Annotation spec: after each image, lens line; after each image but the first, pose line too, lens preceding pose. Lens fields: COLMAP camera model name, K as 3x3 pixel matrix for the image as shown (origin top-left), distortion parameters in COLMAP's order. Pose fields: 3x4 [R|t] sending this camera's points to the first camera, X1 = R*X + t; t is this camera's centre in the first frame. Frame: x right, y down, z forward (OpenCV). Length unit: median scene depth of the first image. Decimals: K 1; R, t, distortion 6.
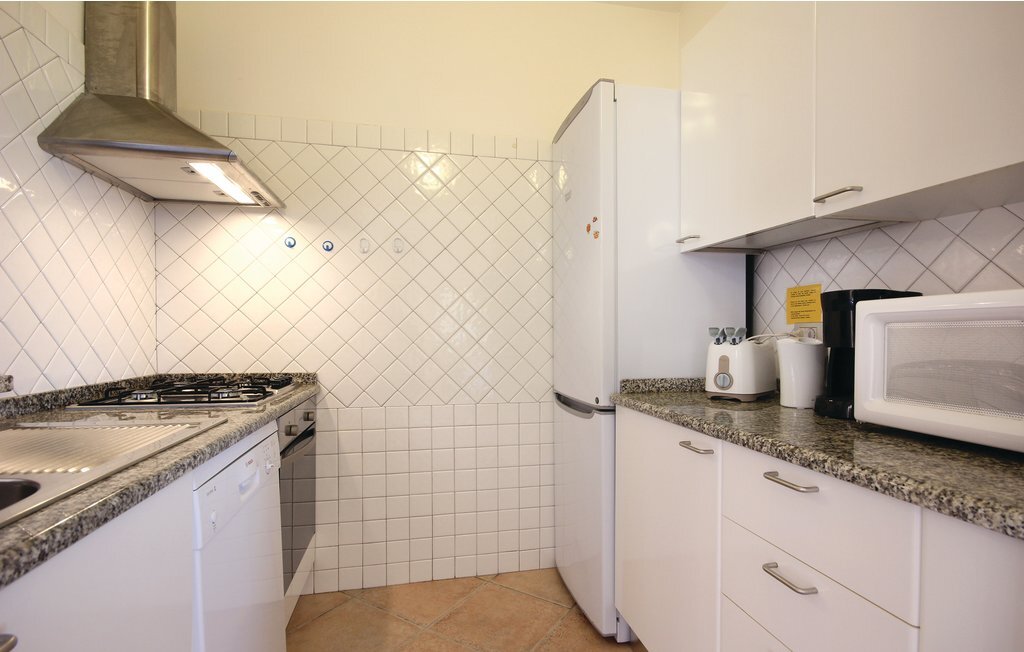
lens RADIAL K [[492.6, 0, 510.2], [0, 492.6, 351.4], [0, 0, 1]] dist [0.001290, -0.000367]
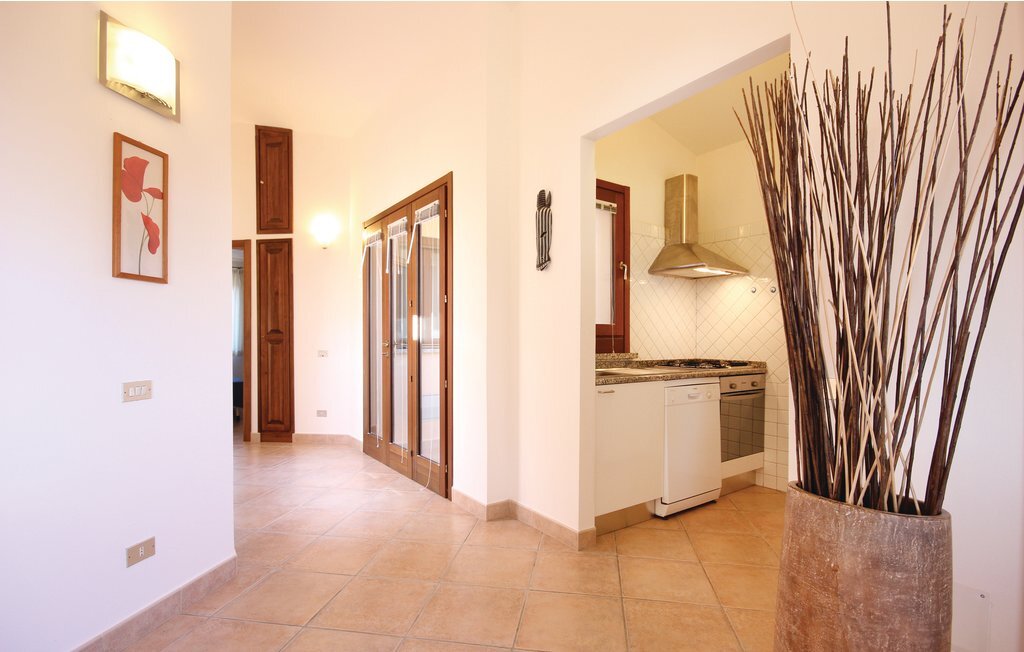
lens RADIAL K [[484.3, 0, 517.7], [0, 484.3, 330.1], [0, 0, 1]] dist [0.004364, -0.006082]
pose [[0.416912, -0.022238, -0.908675, 0.888273], [-0.034816, 0.998576, -0.040412, 0.033977], [0.908280, 0.048485, 0.415544, -0.586005]]
